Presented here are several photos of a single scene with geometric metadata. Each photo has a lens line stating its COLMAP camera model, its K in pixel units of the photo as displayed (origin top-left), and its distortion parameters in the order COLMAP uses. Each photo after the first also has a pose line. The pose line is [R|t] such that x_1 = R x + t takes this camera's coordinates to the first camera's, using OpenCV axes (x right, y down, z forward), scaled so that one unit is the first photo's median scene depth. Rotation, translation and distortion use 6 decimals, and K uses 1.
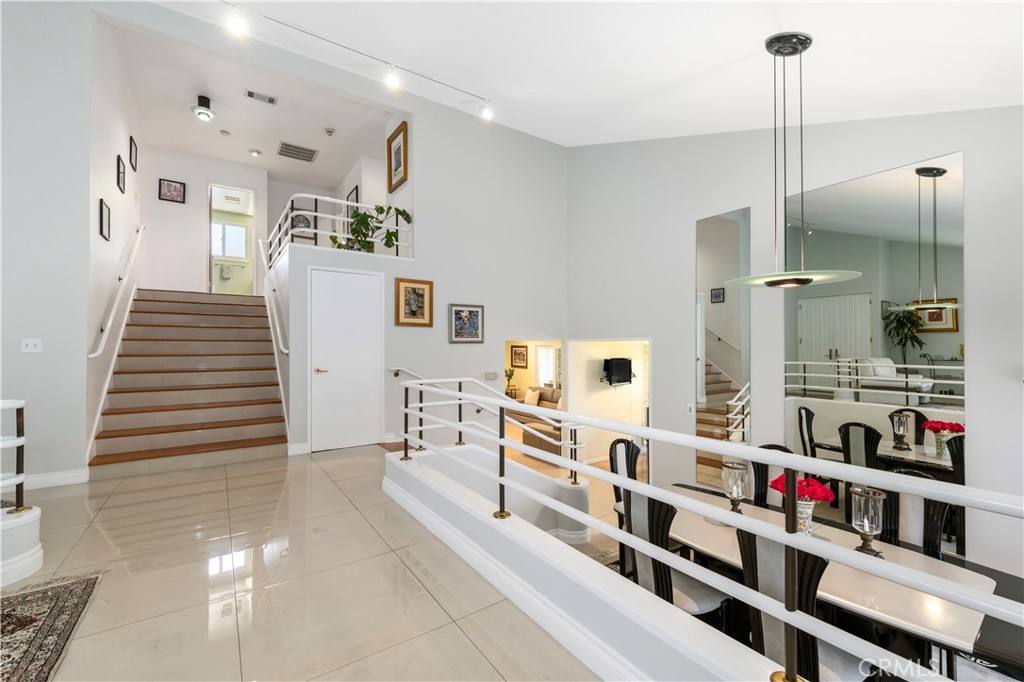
lens RADIAL K [[420.1, 0, 509.7], [0, 420.1, 345.2], [0, 0, 1]] dist [0.006465, -0.003783]
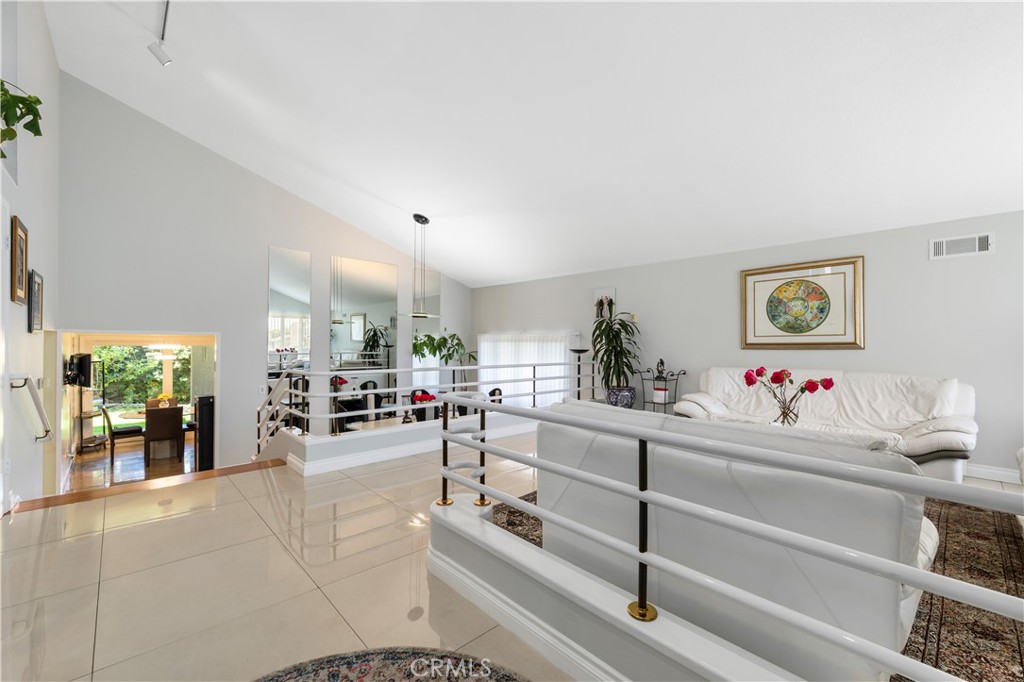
lens RADIAL K [[420.1, 0, 506.0], [0, 420.1, 342.0], [0, 0, 1]] dist [0.006465, -0.003783]
pose [[-0.142741, 0.007434, 0.989732, -0.863549], [-0.011120, 0.999897, -0.009114, 0.006775], [-0.989698, -0.012306, -0.142644, 0.395959]]
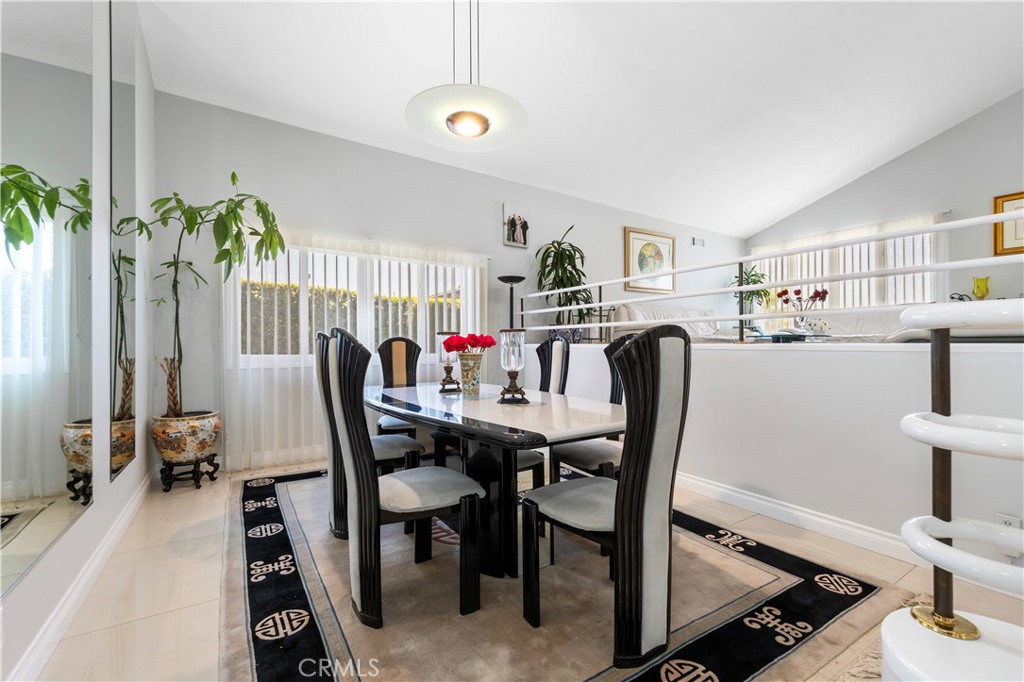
lens RADIAL K [[420.1, 0, 512.1], [0, 420.1, 340.5], [0, 0, 1]] dist [0.006465, -0.003783]
pose [[-0.999390, 0.001892, 0.034878, 0.241172], [0.001610, 0.999966, -0.008122, 0.151216], [-0.034892, -0.008061, -0.999359, 0.892446]]
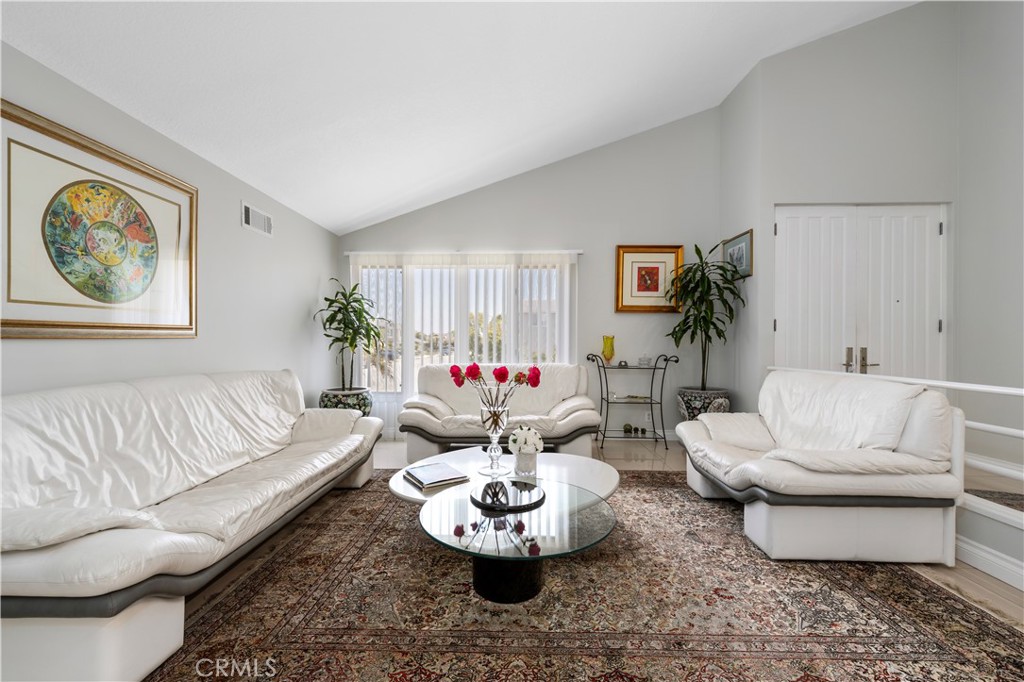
lens RADIAL K [[420.1, 0, 505.7], [0, 420.1, 343.5], [0, 0, 1]] dist [0.006465, -0.003783]
pose [[-0.587967, 0.002585, -0.808881, -0.011532], [0.002292, 0.999996, 0.001530, 0.012514], [0.808882, -0.000954, -0.587970, 0.213390]]
